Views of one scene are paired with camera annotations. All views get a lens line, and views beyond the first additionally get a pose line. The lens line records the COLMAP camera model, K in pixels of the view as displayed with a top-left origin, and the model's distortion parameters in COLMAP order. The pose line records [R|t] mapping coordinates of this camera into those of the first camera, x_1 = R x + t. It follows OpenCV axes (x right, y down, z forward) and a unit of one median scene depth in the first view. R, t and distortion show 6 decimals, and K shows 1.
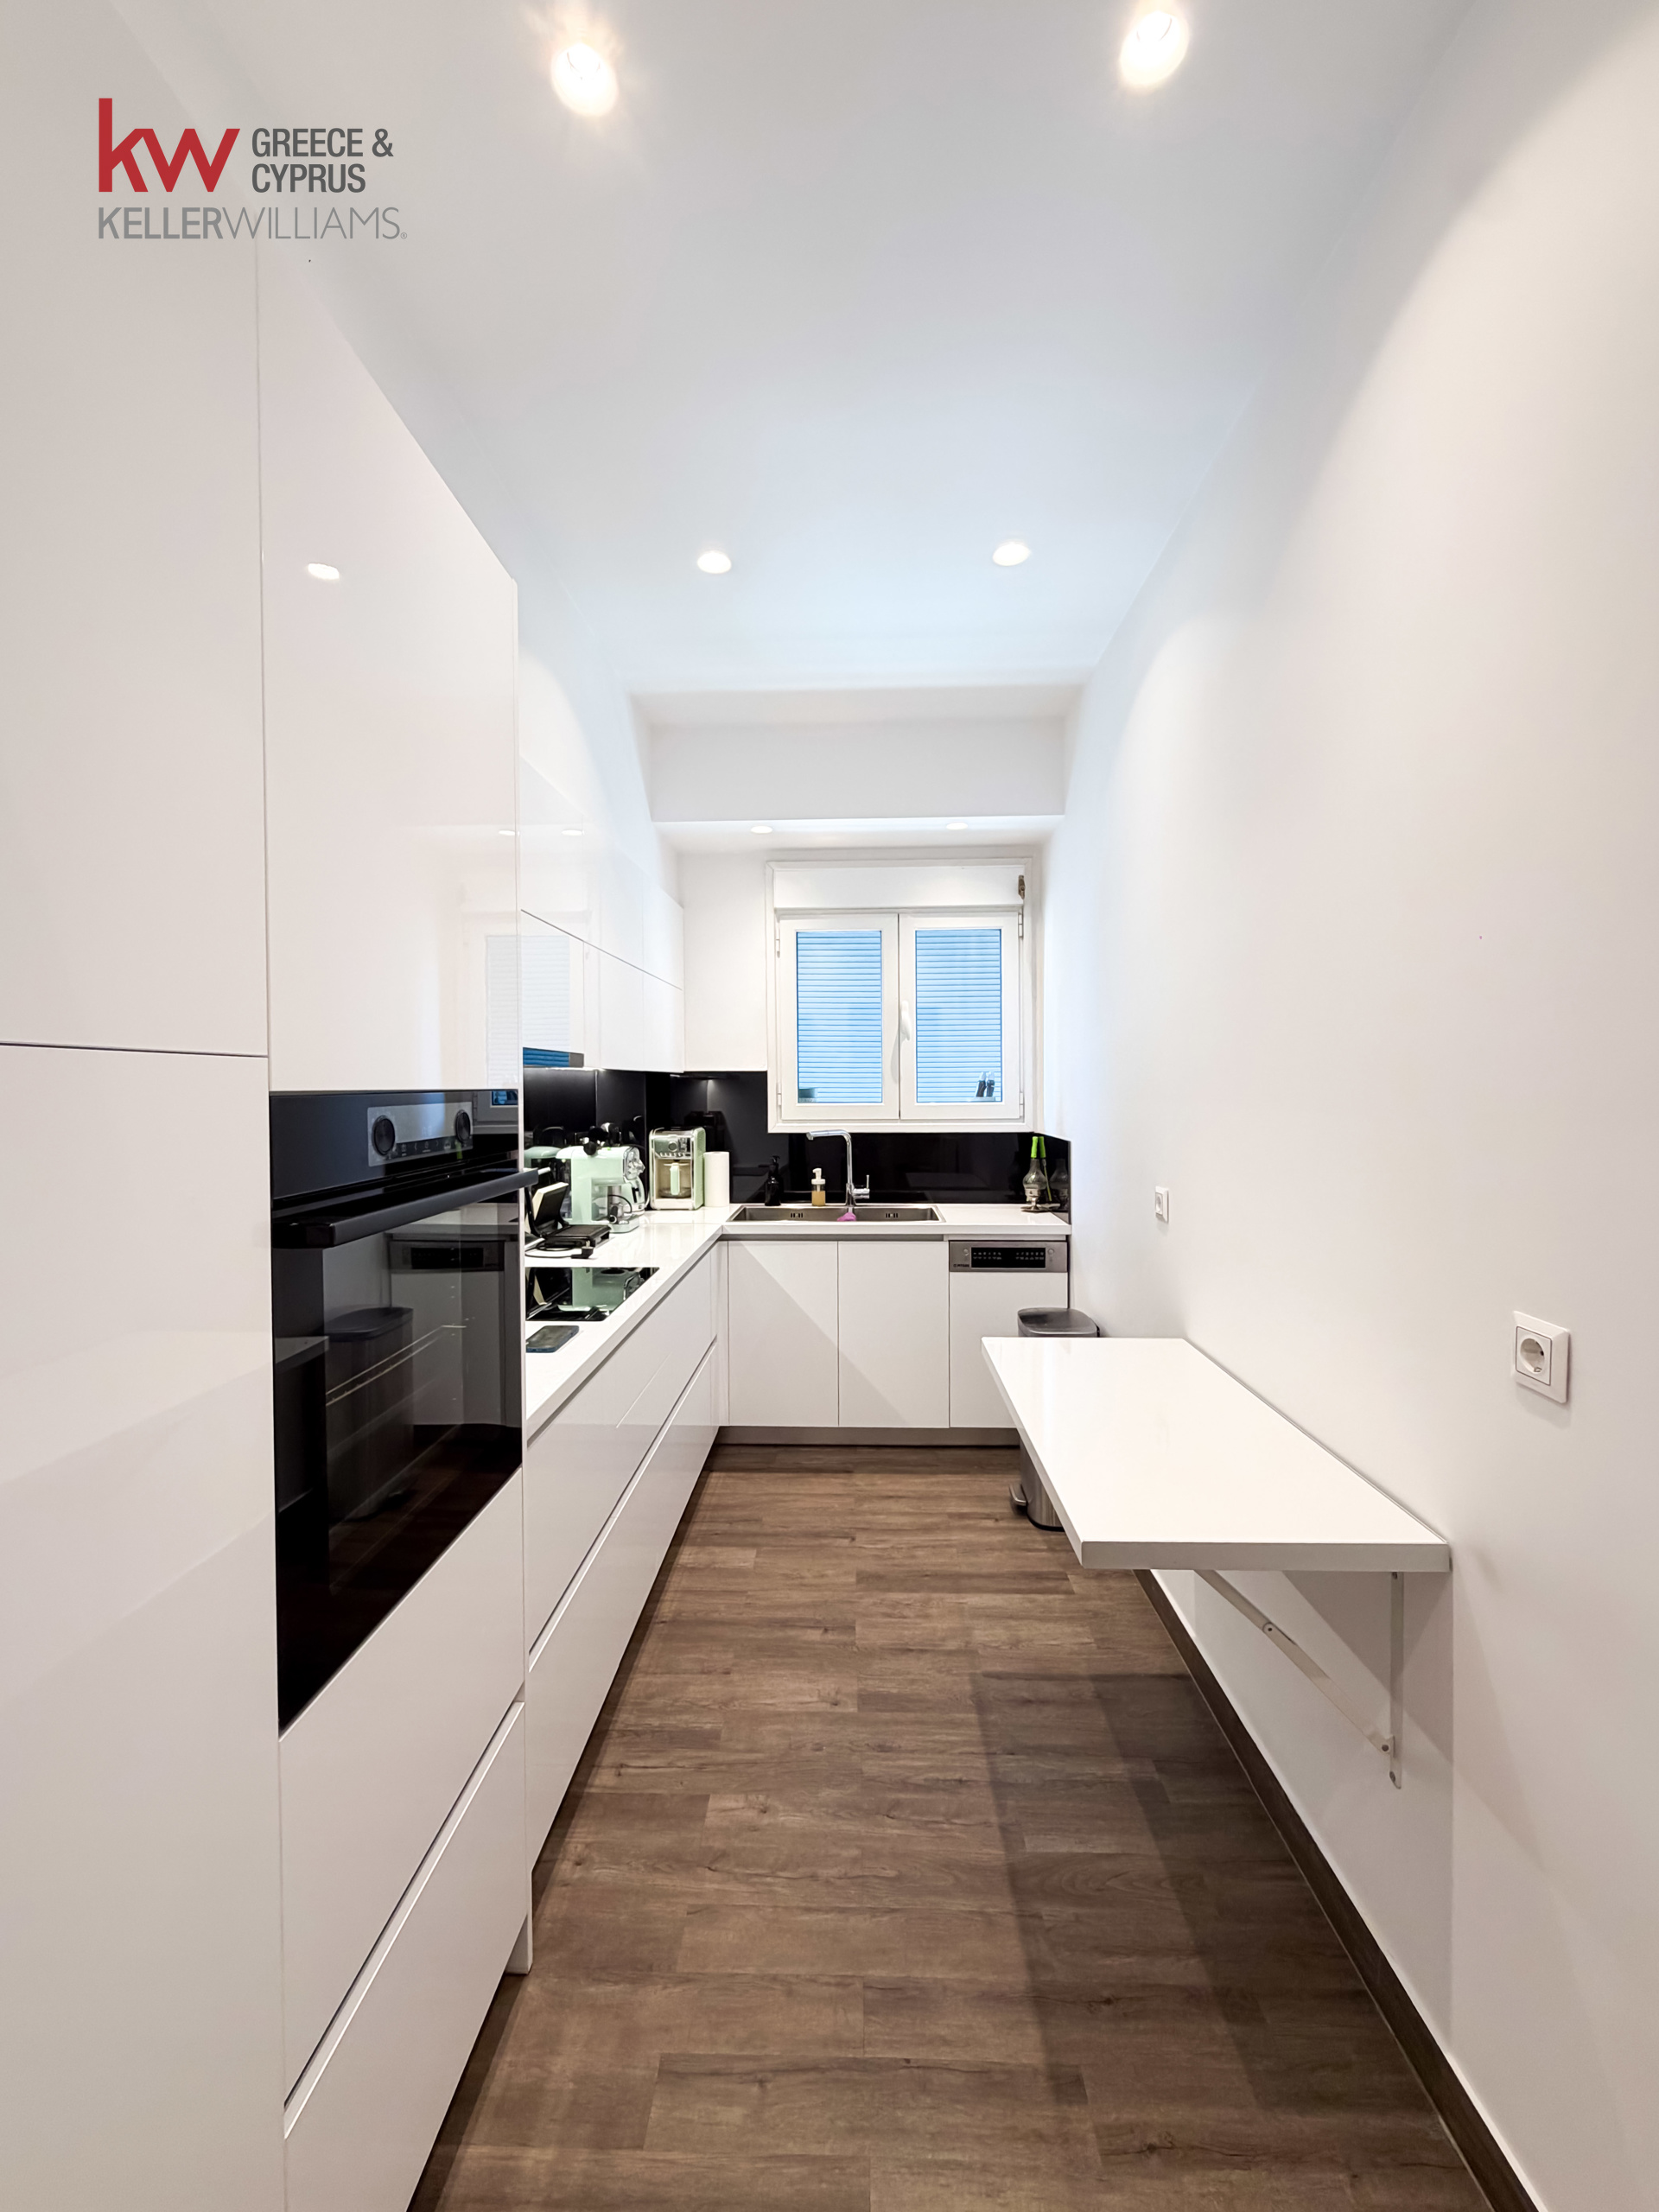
lens RADIAL K [[896.5, 0, 830.8], [0, 896.5, 1100.9], [0, 0, 1]] dist [0.000169, 0.000101]
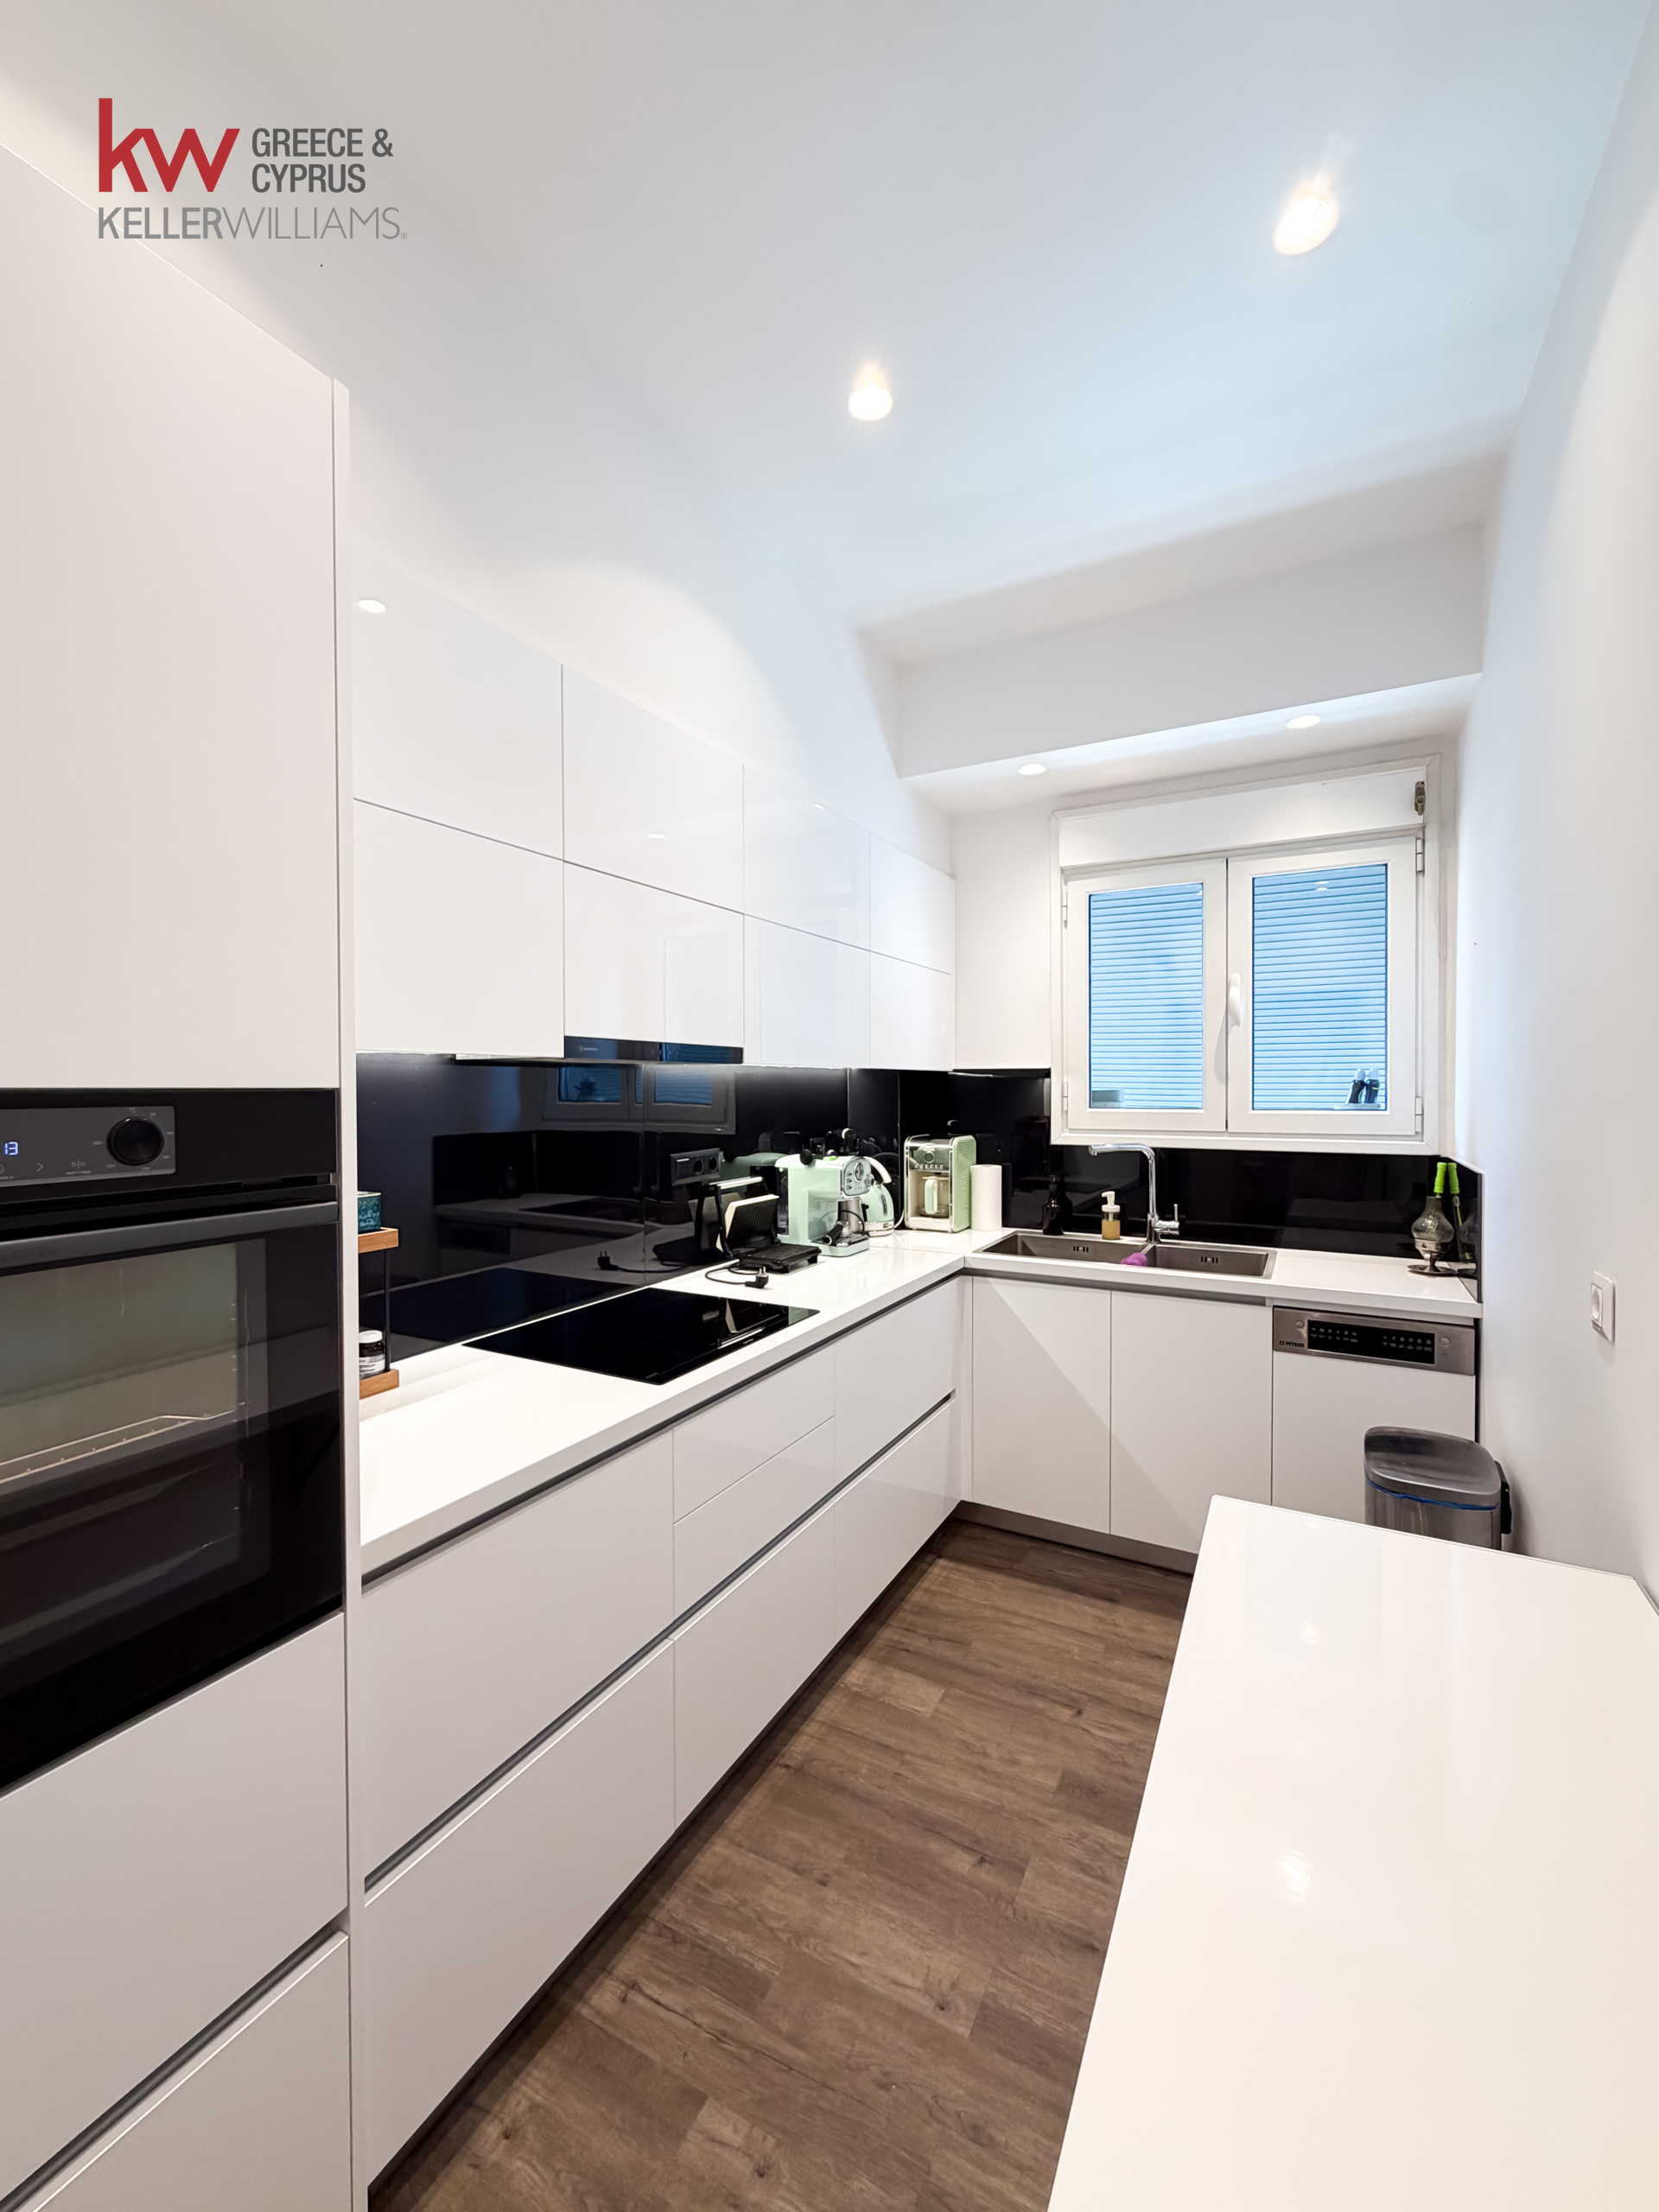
lens RADIAL K [[896.5, 0, 830.8], [0, 896.5, 1100.9], [0, 0, 1]] dist [0.000169, 0.000101]
pose [[0.897232, 0.010672, -0.441430, 0.126529], [-0.010992, 0.999938, 0.001831, -0.003478], [0.441422, 0.003209, 0.897294, 0.206465]]
